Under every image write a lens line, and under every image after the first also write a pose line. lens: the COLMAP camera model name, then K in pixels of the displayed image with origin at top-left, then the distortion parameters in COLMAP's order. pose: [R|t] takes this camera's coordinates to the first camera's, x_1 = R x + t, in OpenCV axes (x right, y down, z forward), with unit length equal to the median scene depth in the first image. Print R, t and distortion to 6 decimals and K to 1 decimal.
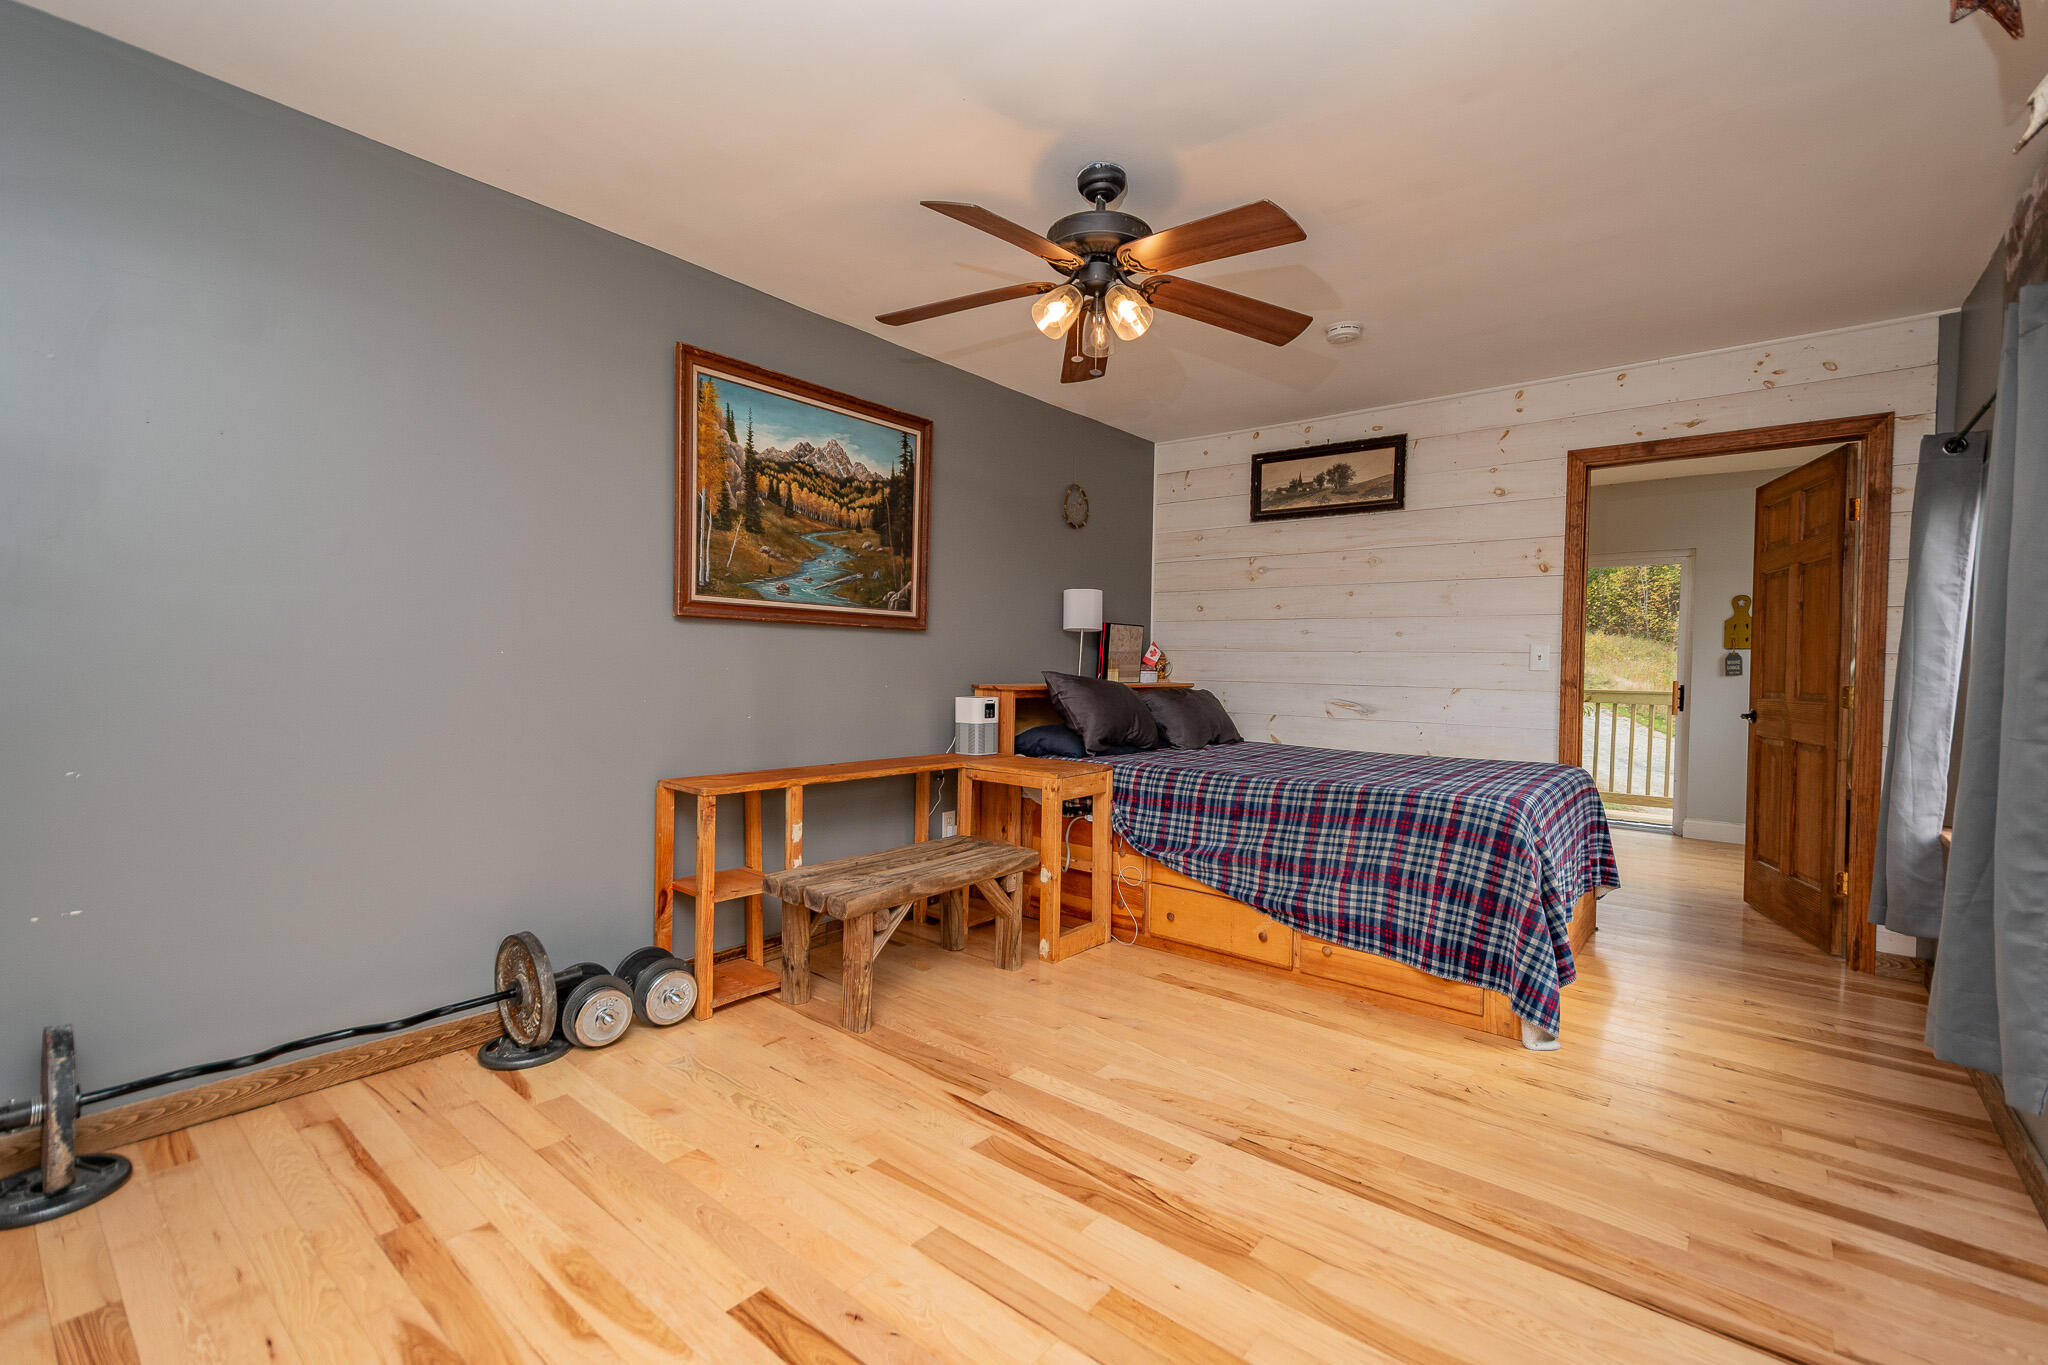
lens RADIAL K [[876.7, 0, 1031.0], [0, 876.7, 690.6], [0, 0, 1]] dist [0.027899, -0.013590]
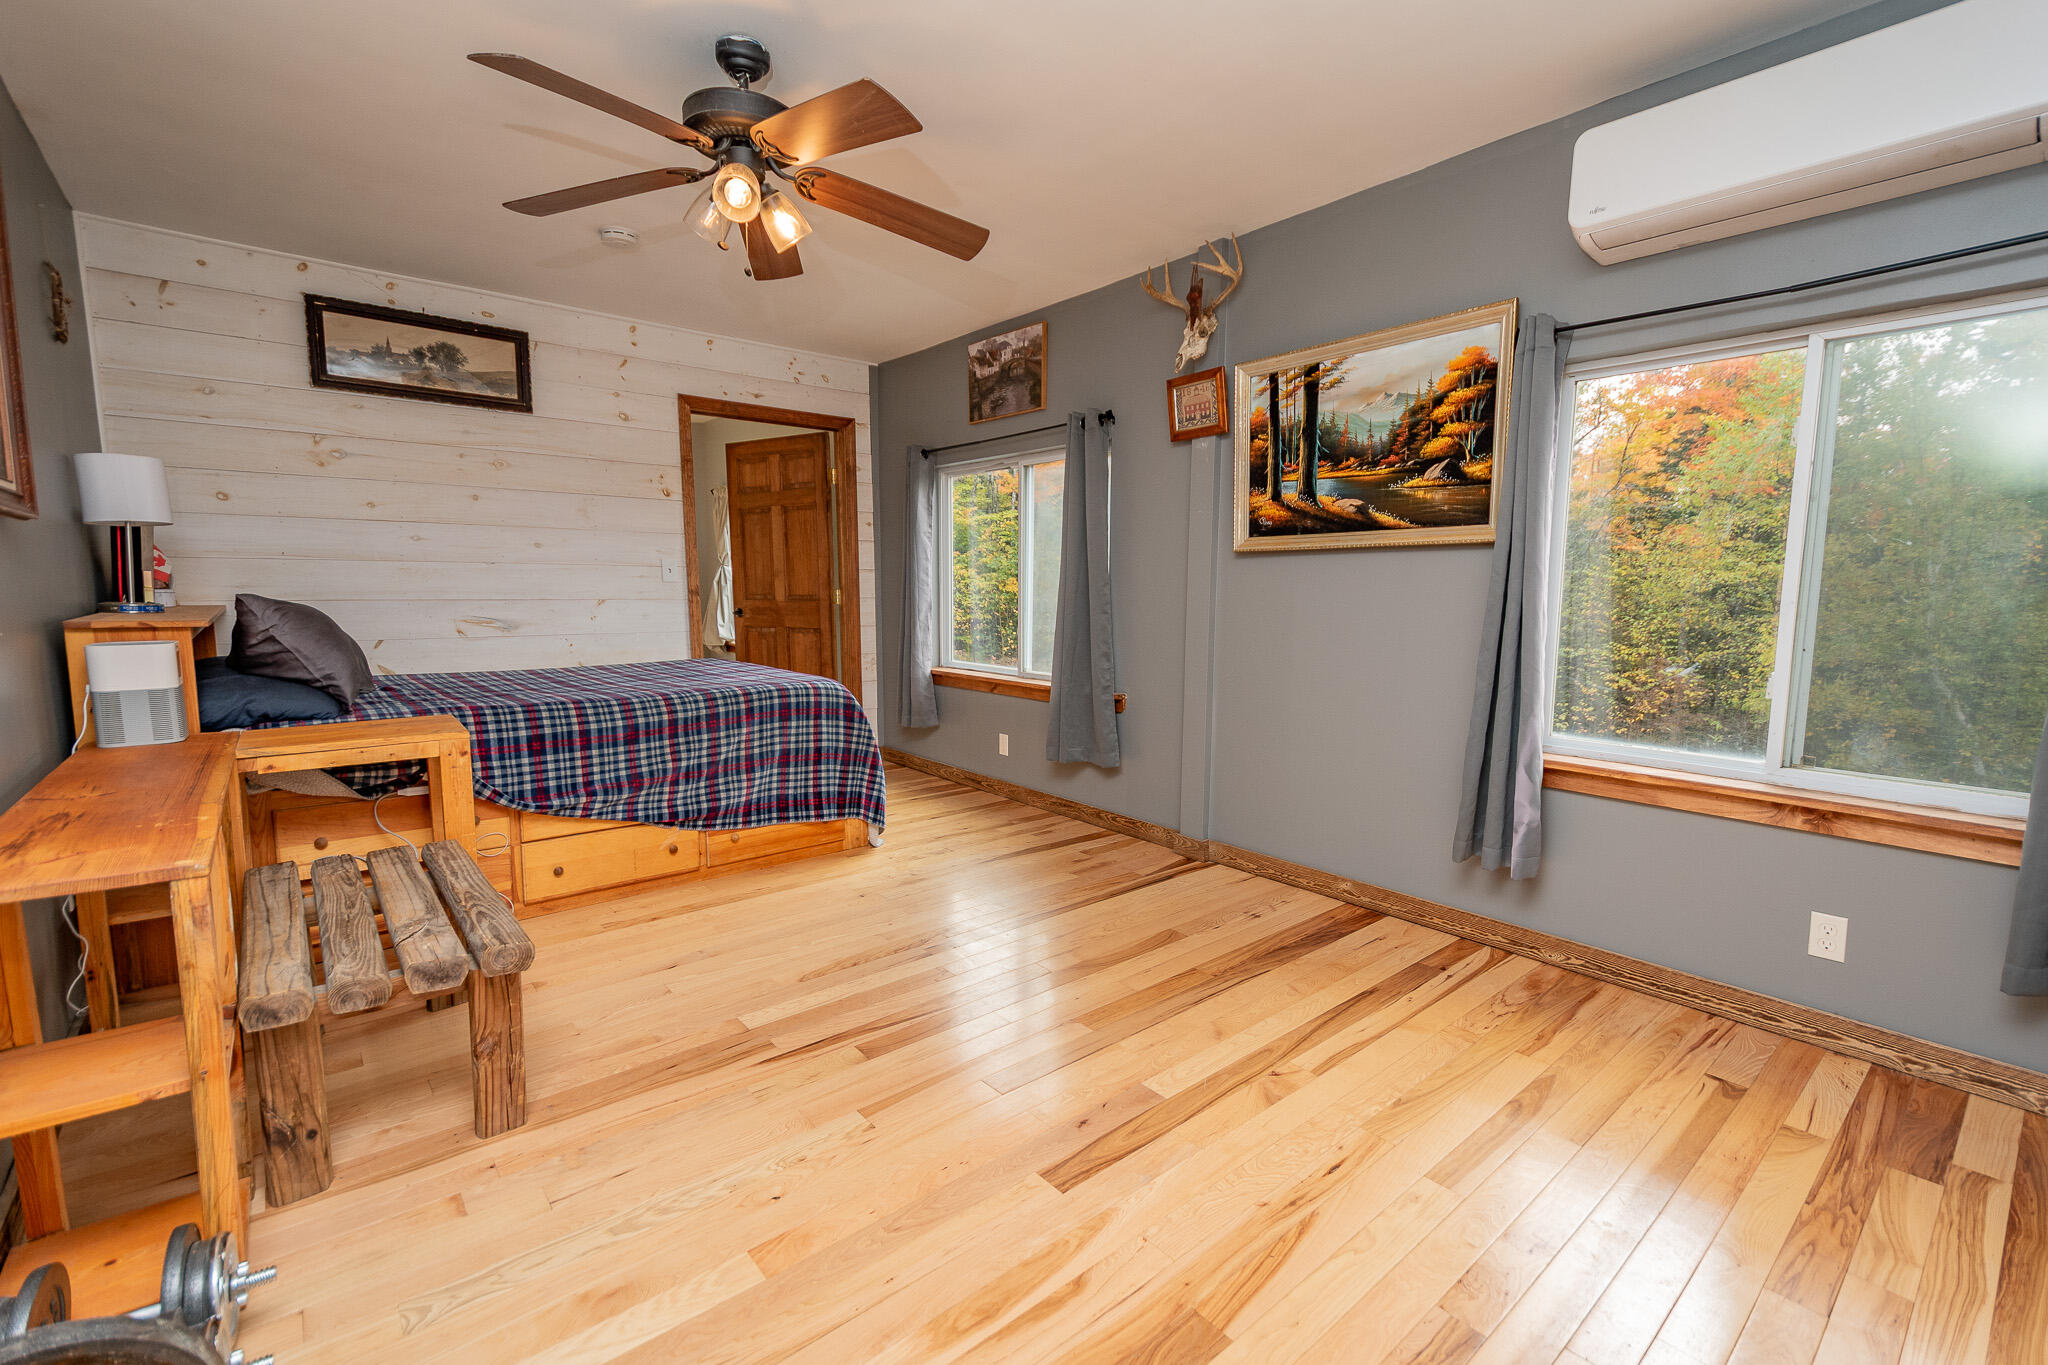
lens RADIAL K [[876.7, 0, 1031.0], [0, 876.7, 690.6], [0, 0, 1]] dist [0.027899, -0.013590]
pose [[0.196678, -0.135379, 0.971077, -0.621771], [0.027830, 0.990793, 0.132491, -0.027293], [-0.980073, 0.000967, 0.198635, 0.386139]]
